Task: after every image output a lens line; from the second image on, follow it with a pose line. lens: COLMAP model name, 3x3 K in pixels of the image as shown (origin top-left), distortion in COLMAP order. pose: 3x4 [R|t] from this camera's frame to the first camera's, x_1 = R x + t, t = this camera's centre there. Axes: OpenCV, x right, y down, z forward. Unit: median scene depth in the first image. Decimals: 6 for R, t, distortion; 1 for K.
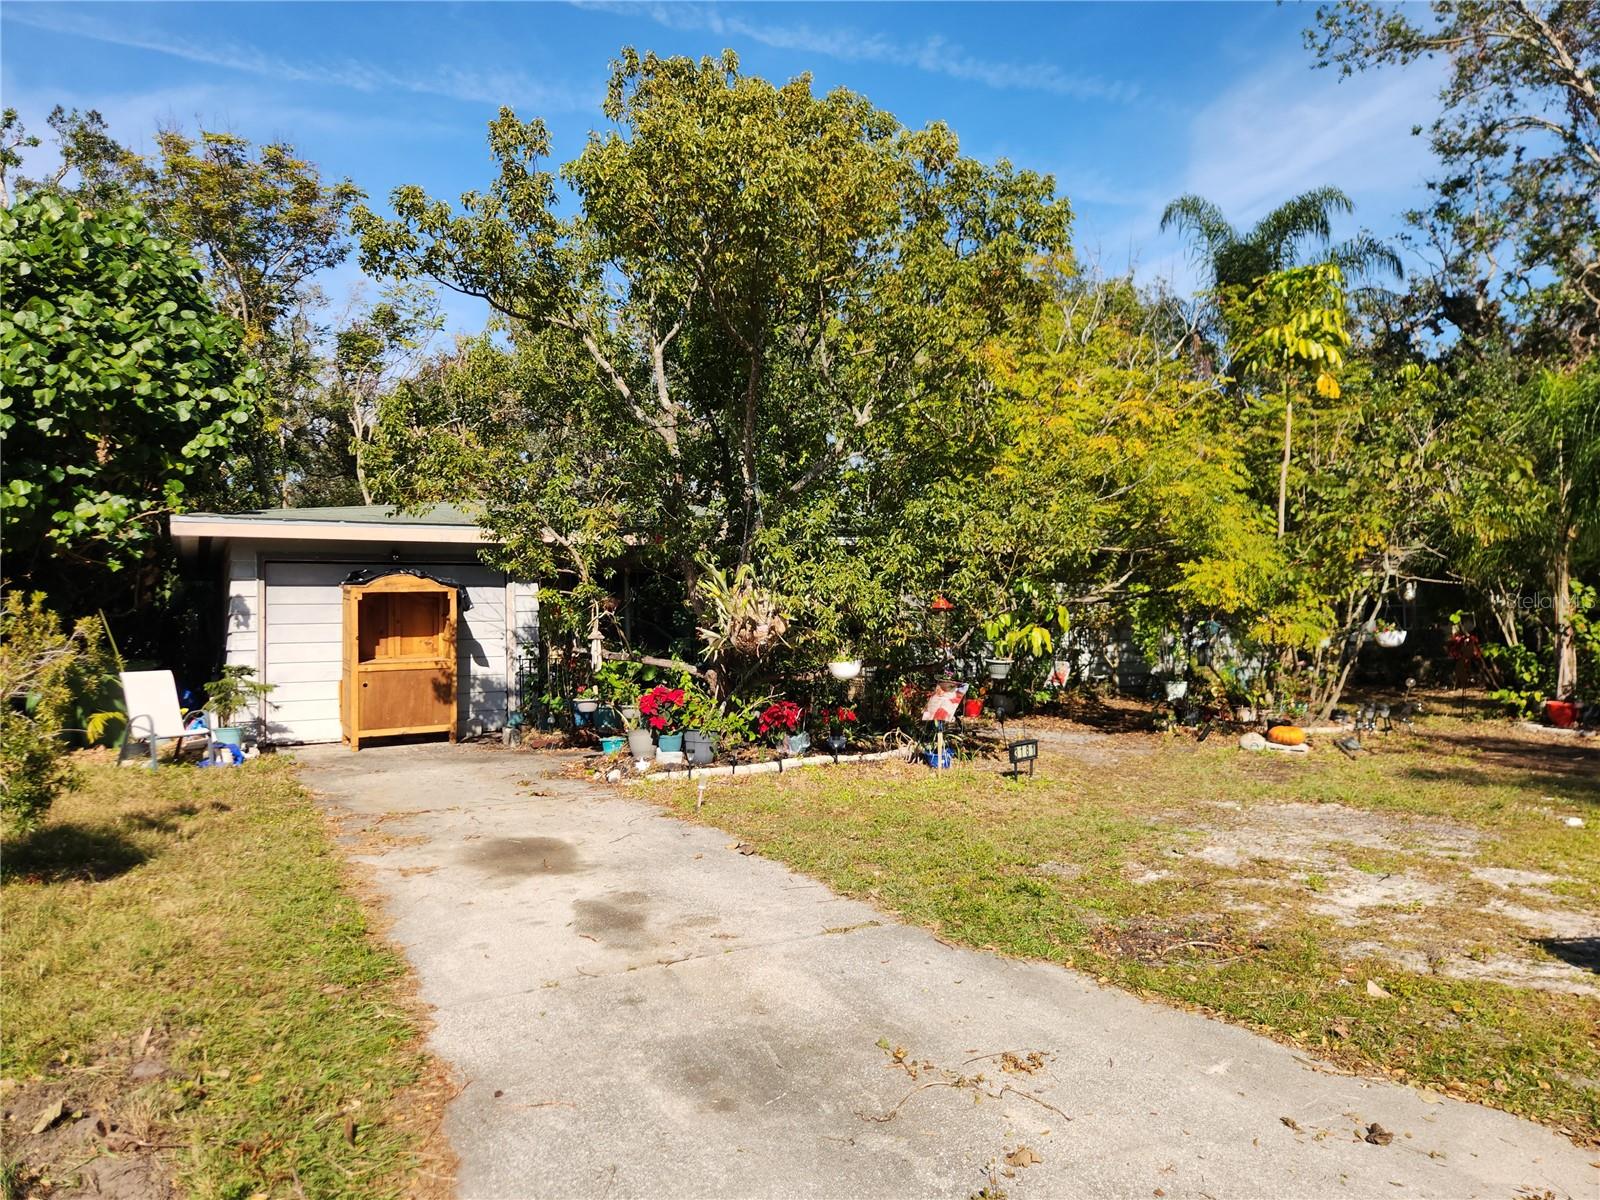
lens RADIAL K [[1078.1, 0, 800.0], [0, 1078.1, 600.0], [0, 0, 1]] dist [0.052042, 0.000537]
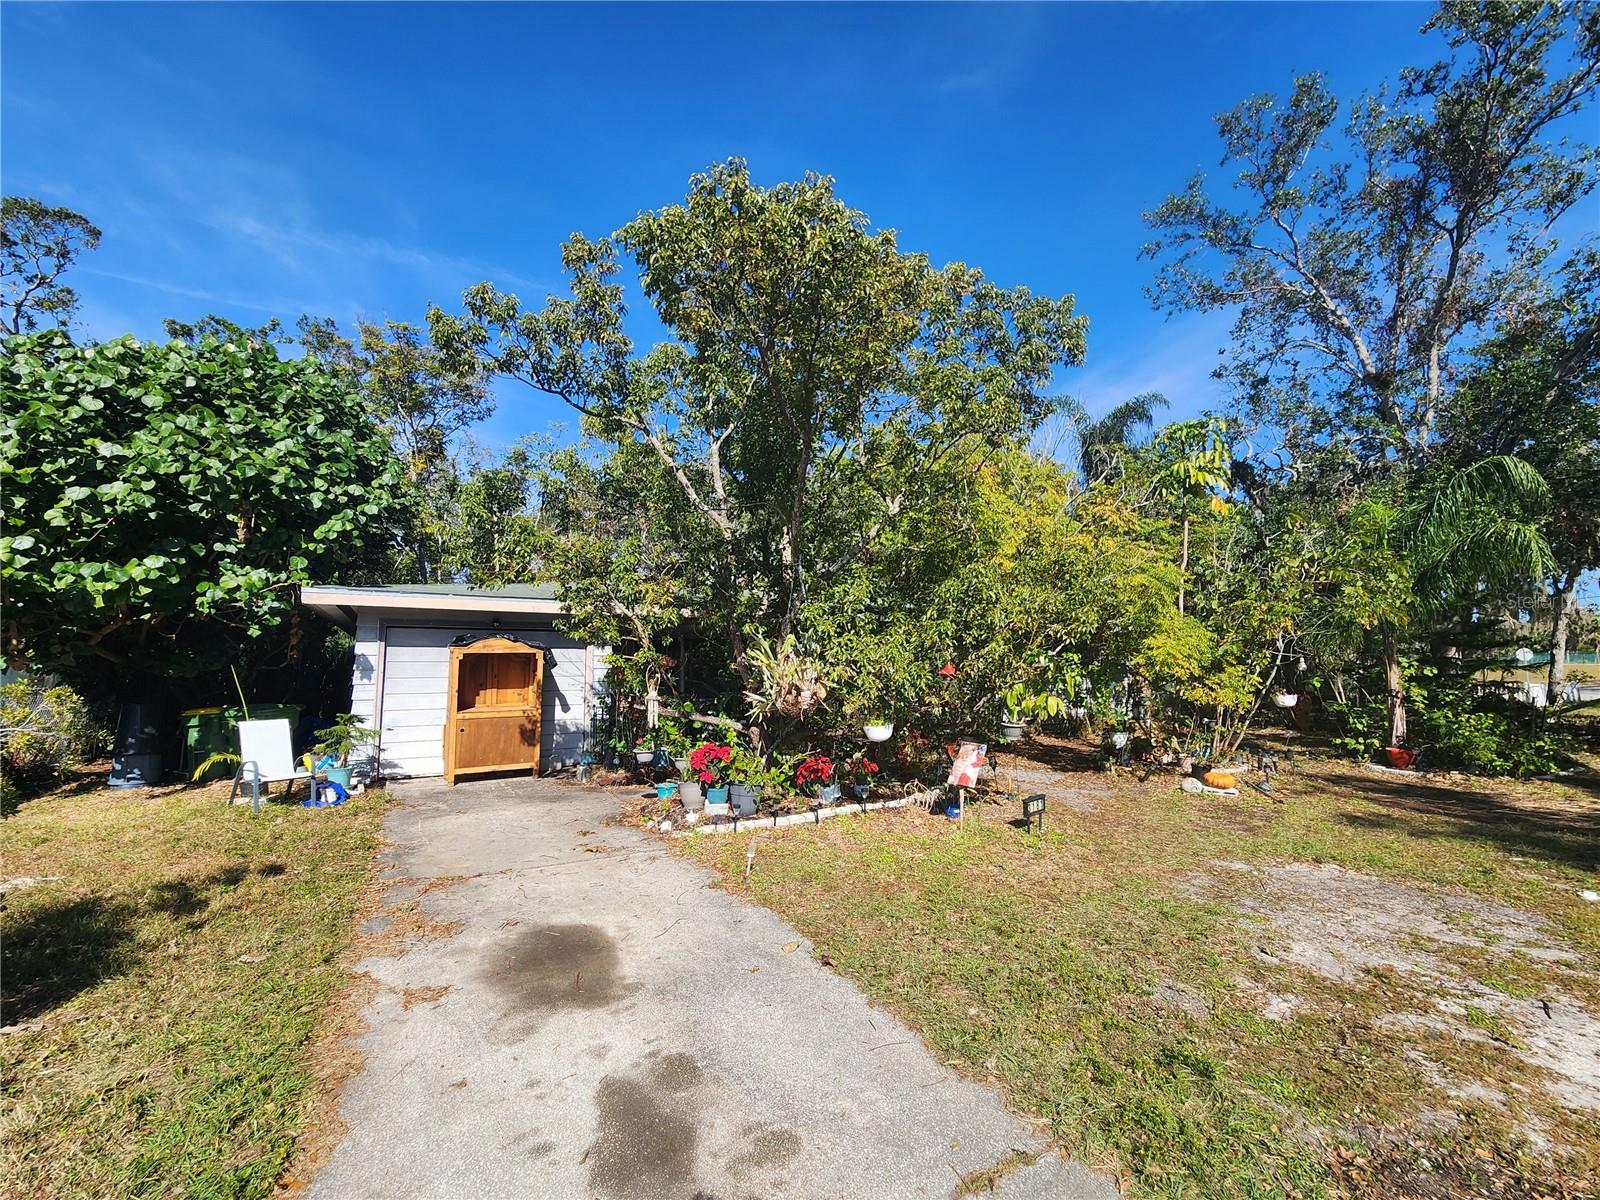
lens RADIAL K [[642.2, 0, 809.2], [0, 642.2, 613.4], [0, 0, 1]] dist [0.003288, 0.000030]
pose [[0.999302, 0.015887, 0.033801, -0.049648], [-0.013771, 0.997986, -0.061928, -0.013985], [-0.034717, 0.061420, 0.997508, 0.316190]]
